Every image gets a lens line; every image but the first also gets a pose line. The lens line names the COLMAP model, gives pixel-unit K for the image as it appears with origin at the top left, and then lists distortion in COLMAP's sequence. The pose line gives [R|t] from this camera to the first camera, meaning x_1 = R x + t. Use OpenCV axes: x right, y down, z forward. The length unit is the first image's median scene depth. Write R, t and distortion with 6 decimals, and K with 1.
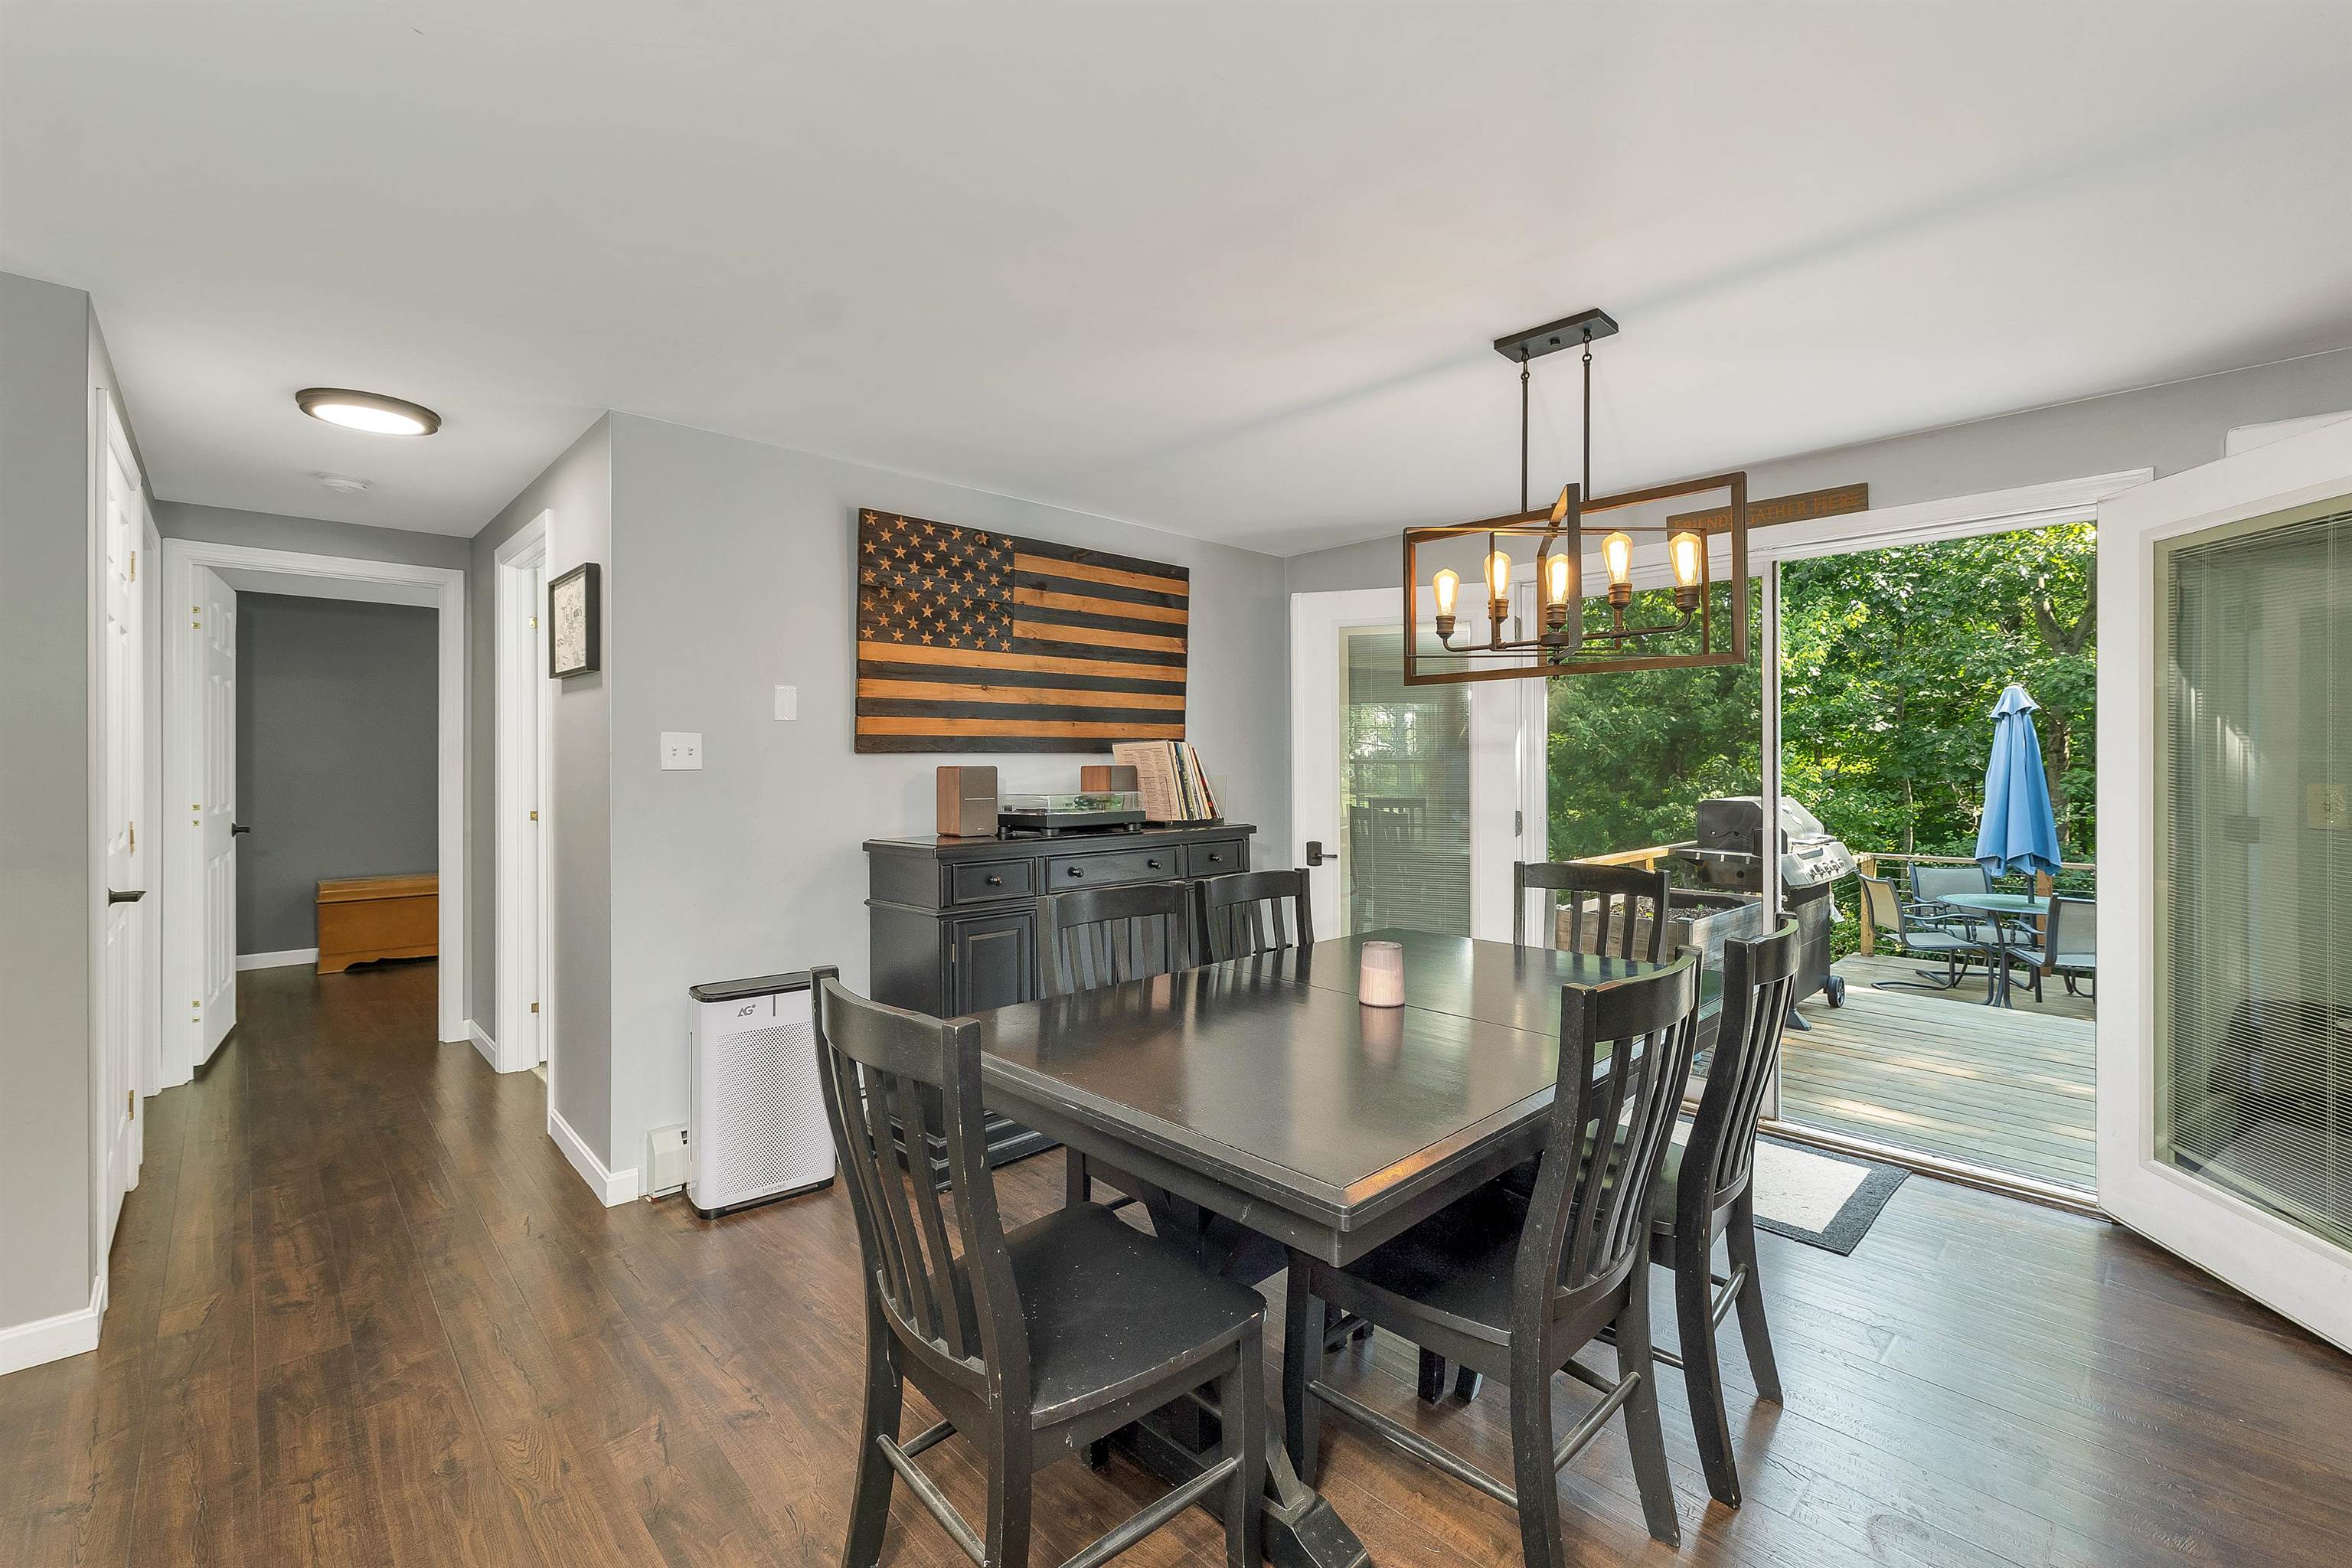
lens RADIAL K [[989.7, 0, 1176.9], [0, 989.7, 759.2], [0, 0, 1]] dist [-0.000963, -0.000489]
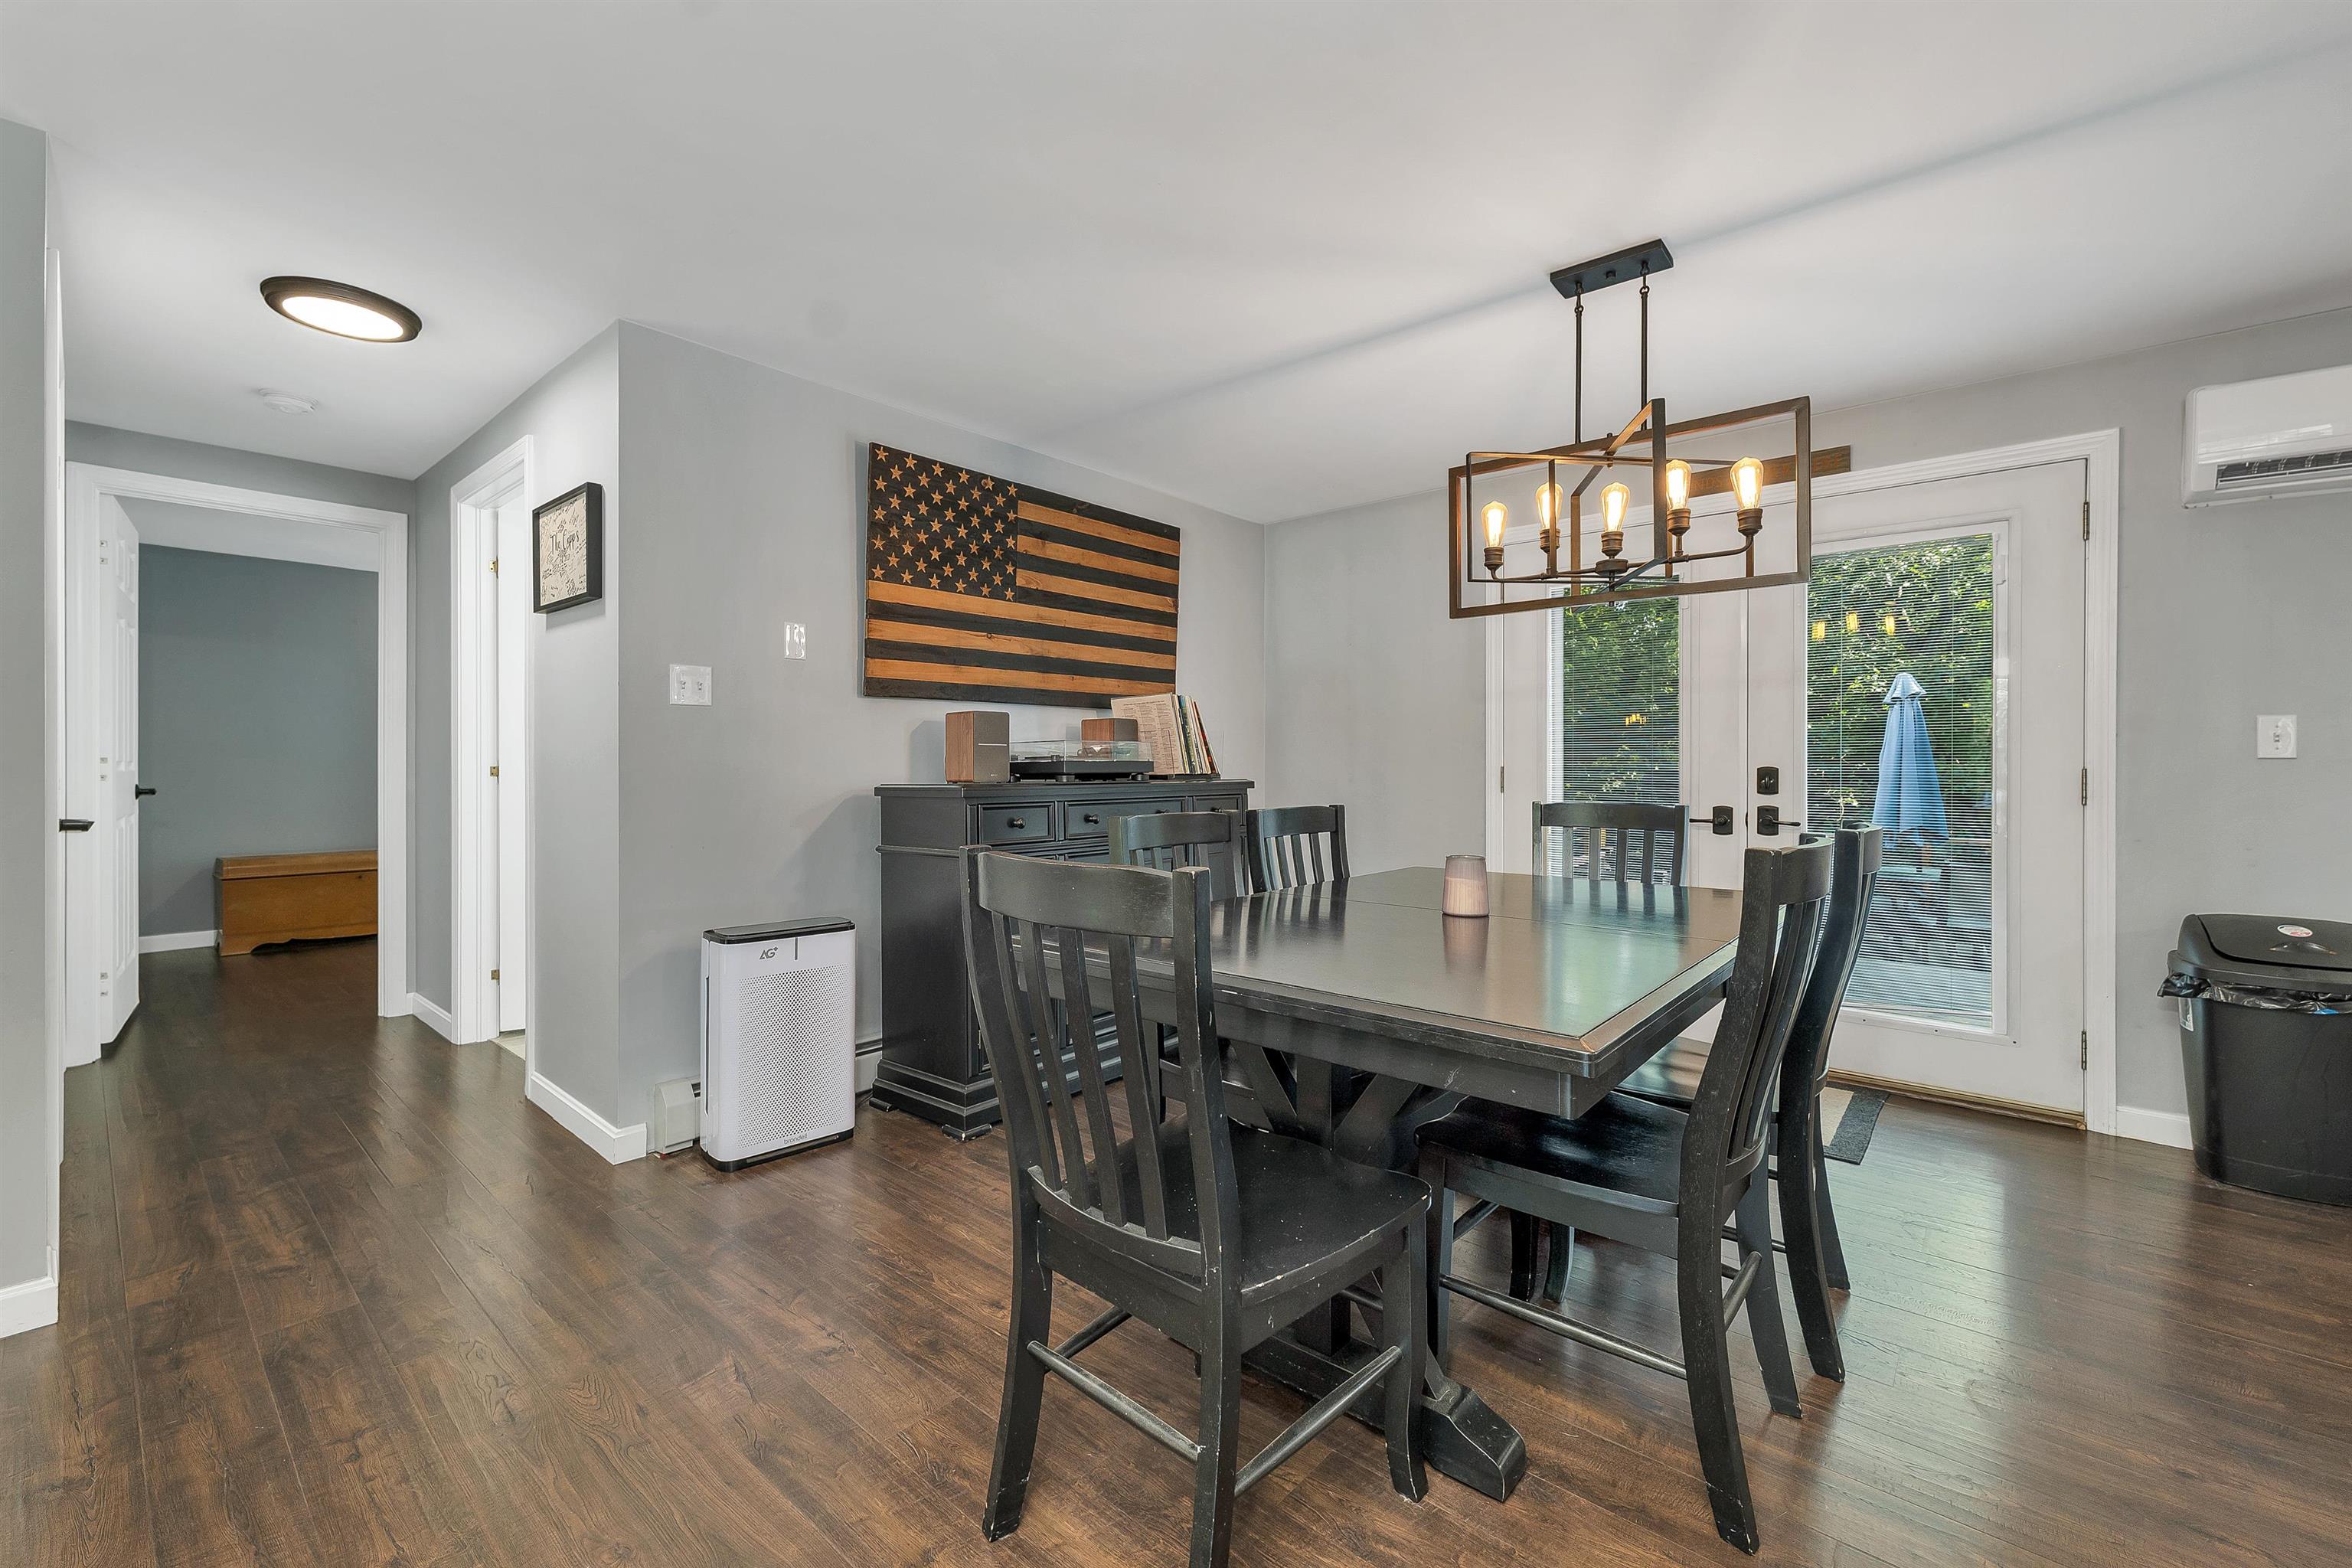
lens RADIAL K [[970.7, 0, 1169.6], [0, 970.7, 761.9], [0, 0, 1]] dist [-0.000992, -0.000563]
pose [[0.996136, 0.002967, 0.087778, -0.108881], [-0.003054, 0.999995, 0.000848, 0.055620], [-0.087775, -0.001113, 0.996140, 0.027794]]
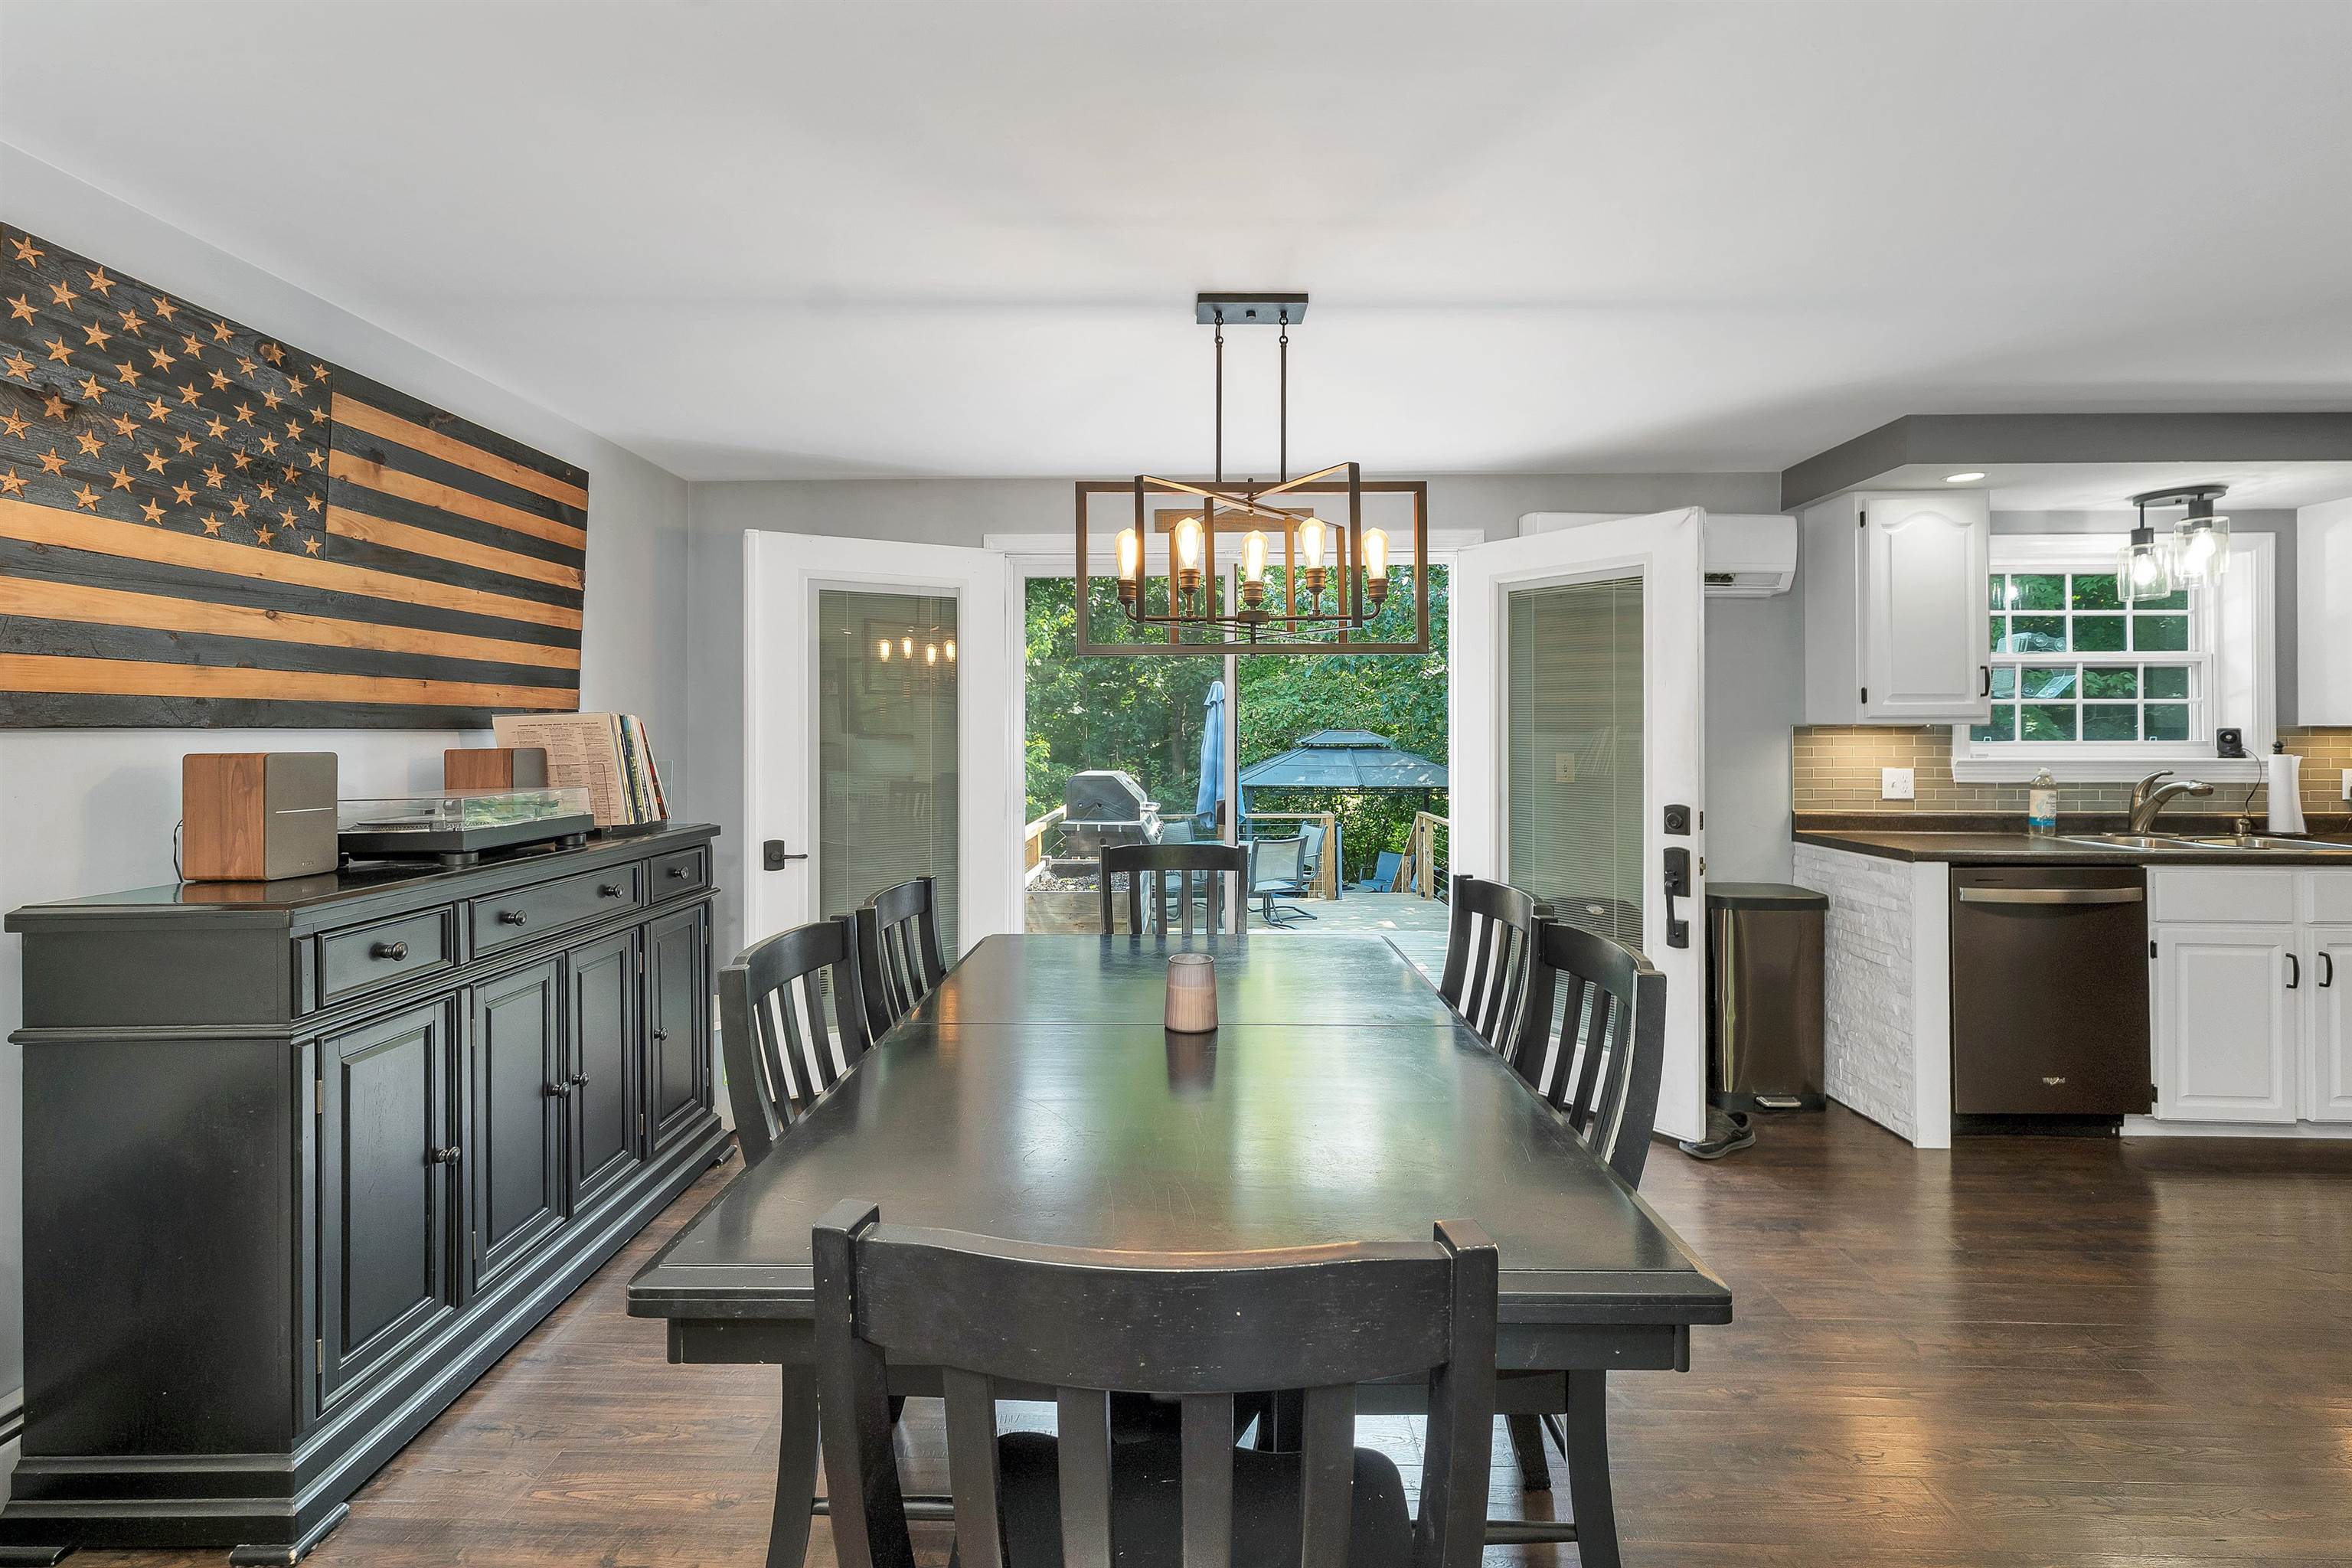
lens RADIAL K [[984.7, 0, 1185.6], [0, 984.7, 726.3], [0, 0, 1]] dist [0.000265, -0.000519]
pose [[0.707291, 0.007127, 0.706887, -0.240935], [-0.000460, 0.999954, -0.009622, -0.002728], [-0.706922, 0.006480, 0.707261, 0.245644]]
